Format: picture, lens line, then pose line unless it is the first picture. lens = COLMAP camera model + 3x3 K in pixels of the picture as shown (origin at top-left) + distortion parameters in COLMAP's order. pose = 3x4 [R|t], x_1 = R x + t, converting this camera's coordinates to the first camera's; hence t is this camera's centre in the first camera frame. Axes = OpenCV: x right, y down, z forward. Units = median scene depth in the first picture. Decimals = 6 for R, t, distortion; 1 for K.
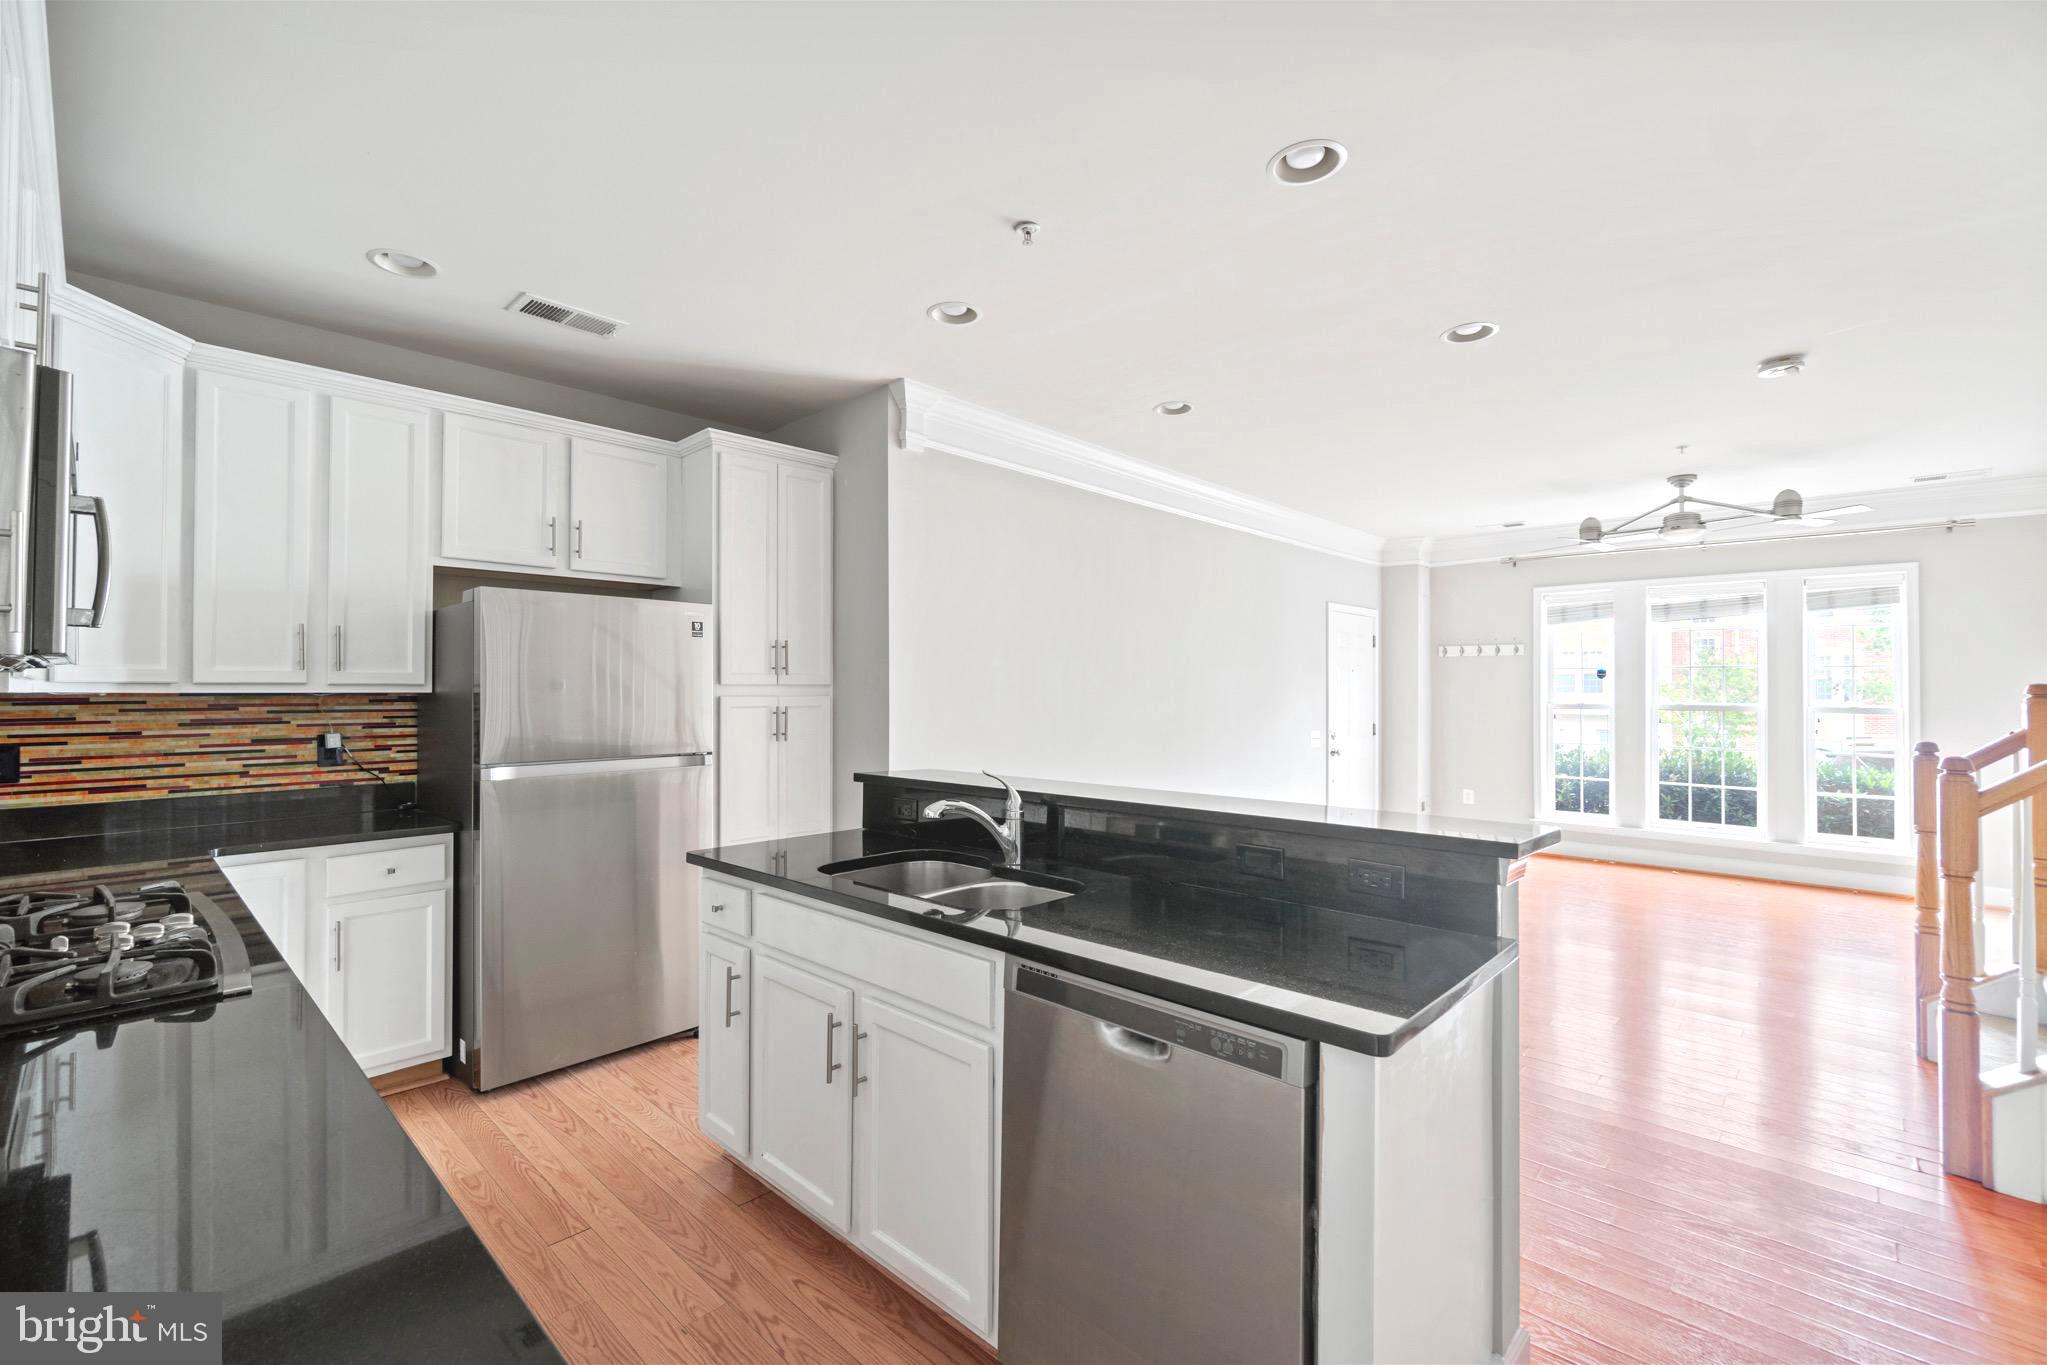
lens RADIAL K [[878.1, 0, 1003.7], [0, 878.1, 685.6], [0, 0, 1]] dist [-0.006751, -0.000427]
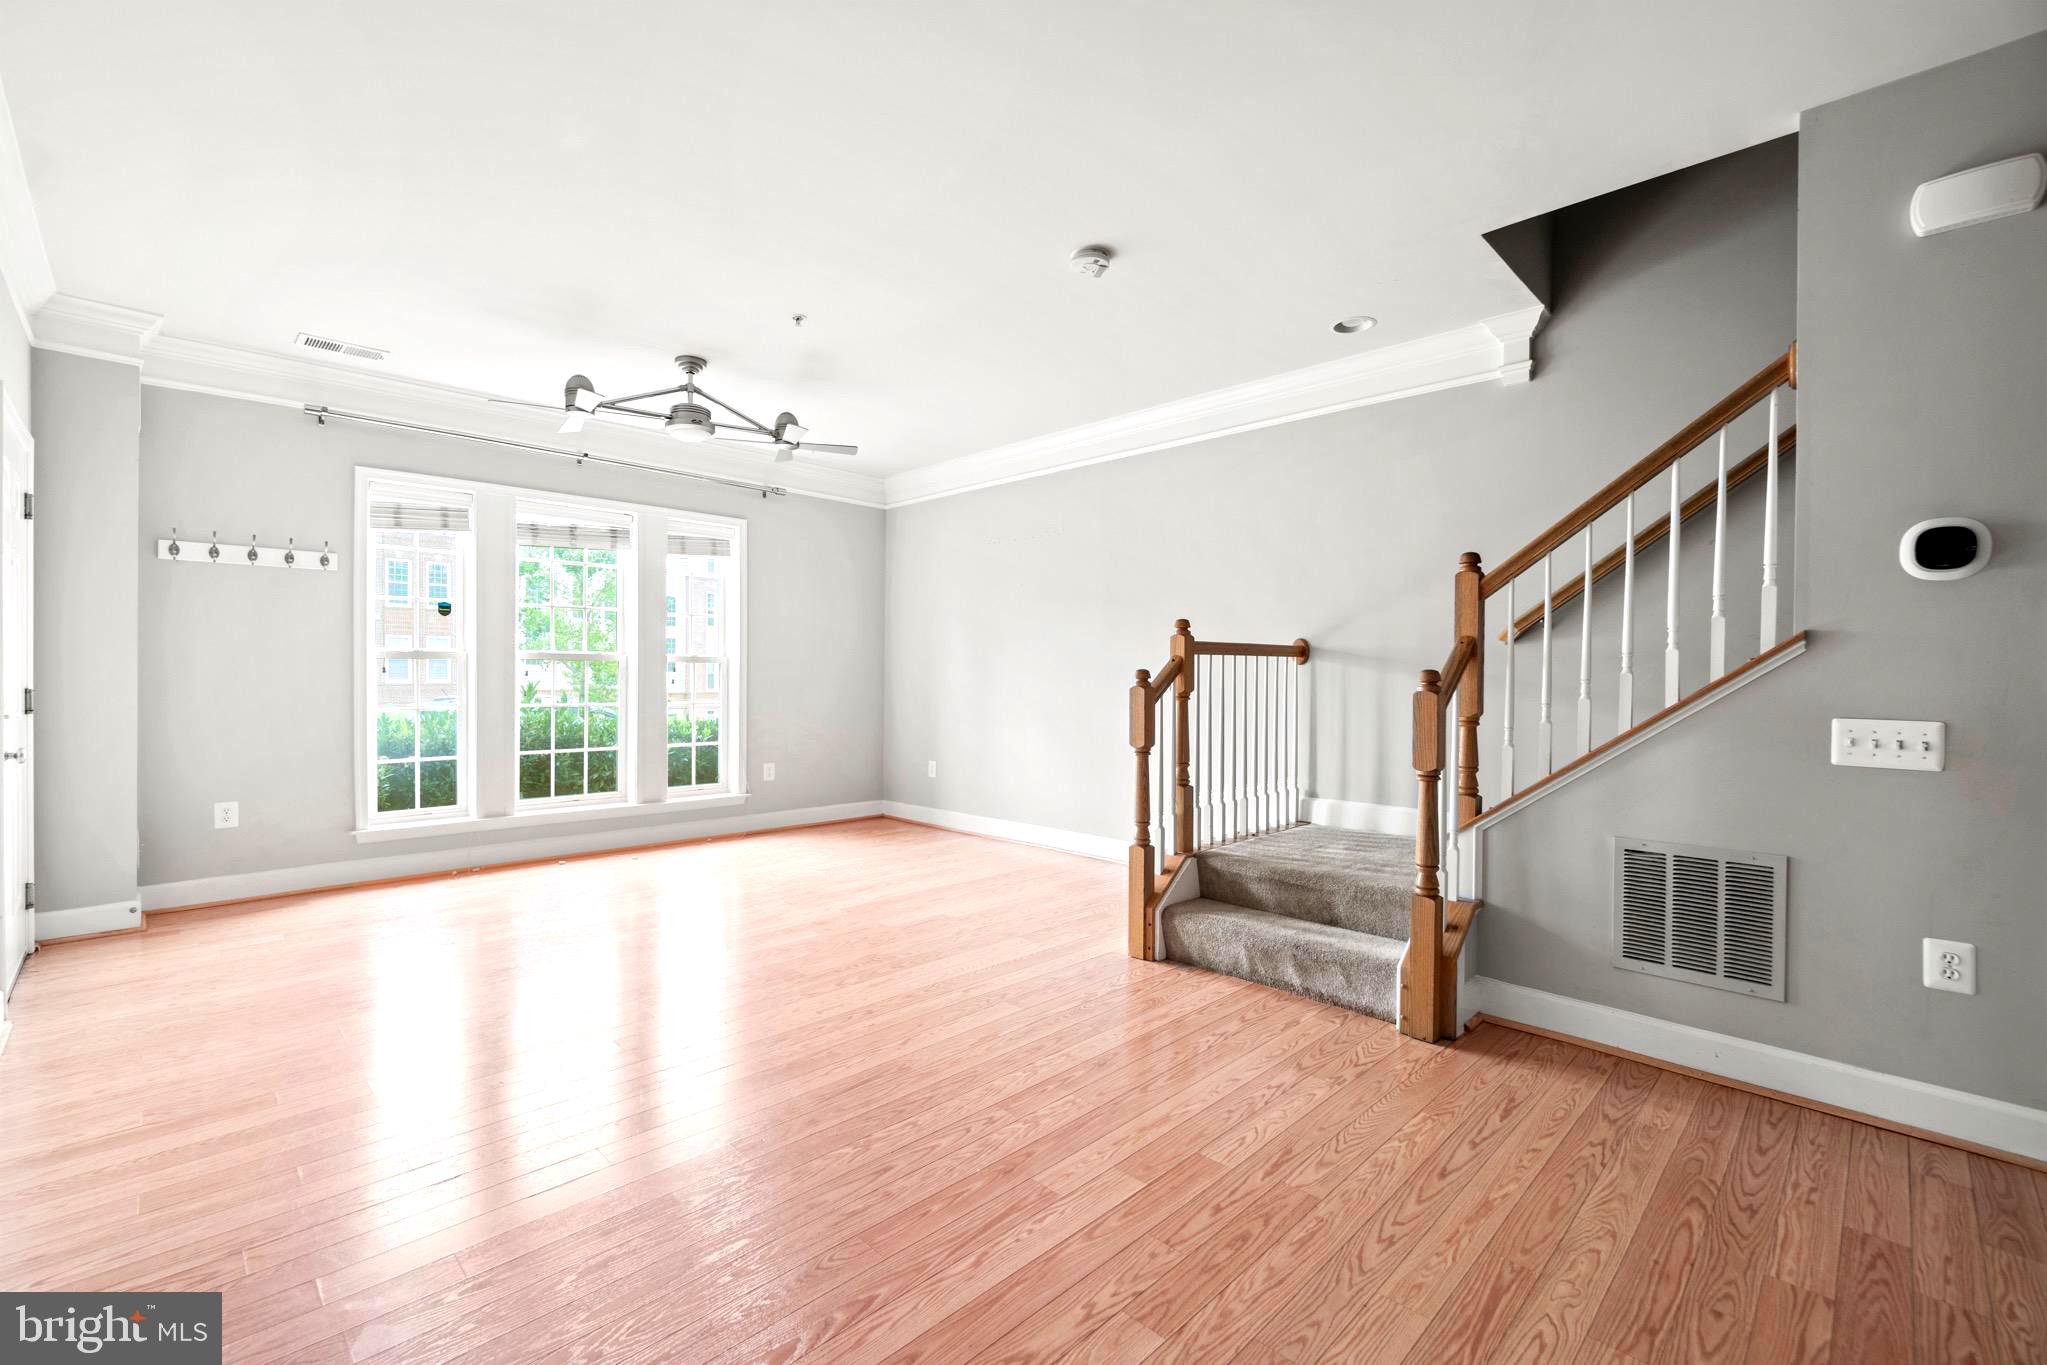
lens RADIAL K [[878.1, 0, 1013.7], [0, 878.1, 667.6], [0, 0, 1]] dist [-0.006751, -0.000427]
pose [[0.030806, 0.002389, 0.999523, -0.015252], [-0.010609, 0.999942, -0.002063, 0.040450], [-0.999469, -0.010541, 0.030830, 0.680303]]
